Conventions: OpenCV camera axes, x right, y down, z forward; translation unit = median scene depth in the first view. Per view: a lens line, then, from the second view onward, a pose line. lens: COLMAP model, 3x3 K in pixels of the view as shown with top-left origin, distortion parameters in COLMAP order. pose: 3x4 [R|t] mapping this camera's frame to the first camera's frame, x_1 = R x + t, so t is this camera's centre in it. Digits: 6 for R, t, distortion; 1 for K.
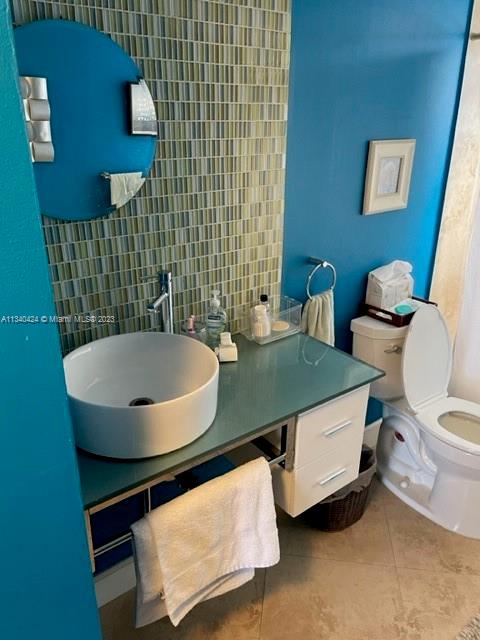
lens RADIAL K [[487.4, 0, 240.0], [0, 487.4, 320.0], [0, 0, 1]] dist [0.098912, -0.130292]
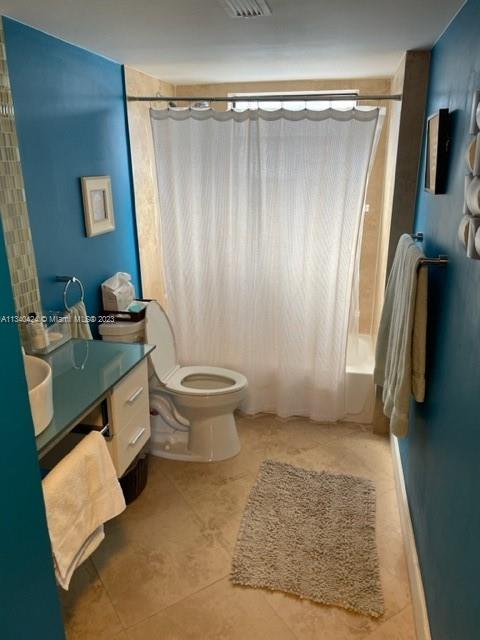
lens RADIAL K [[487.4, 0, 240.0], [0, 487.4, 320.0], [0, 0, 1]] dist [0.098912, -0.130292]
pose [[0.762617, -0.208618, 0.612286, -0.264627], [0.253867, 0.967147, 0.013330, 0.065377], [-0.594951, 0.145274, 0.790524, -0.157167]]
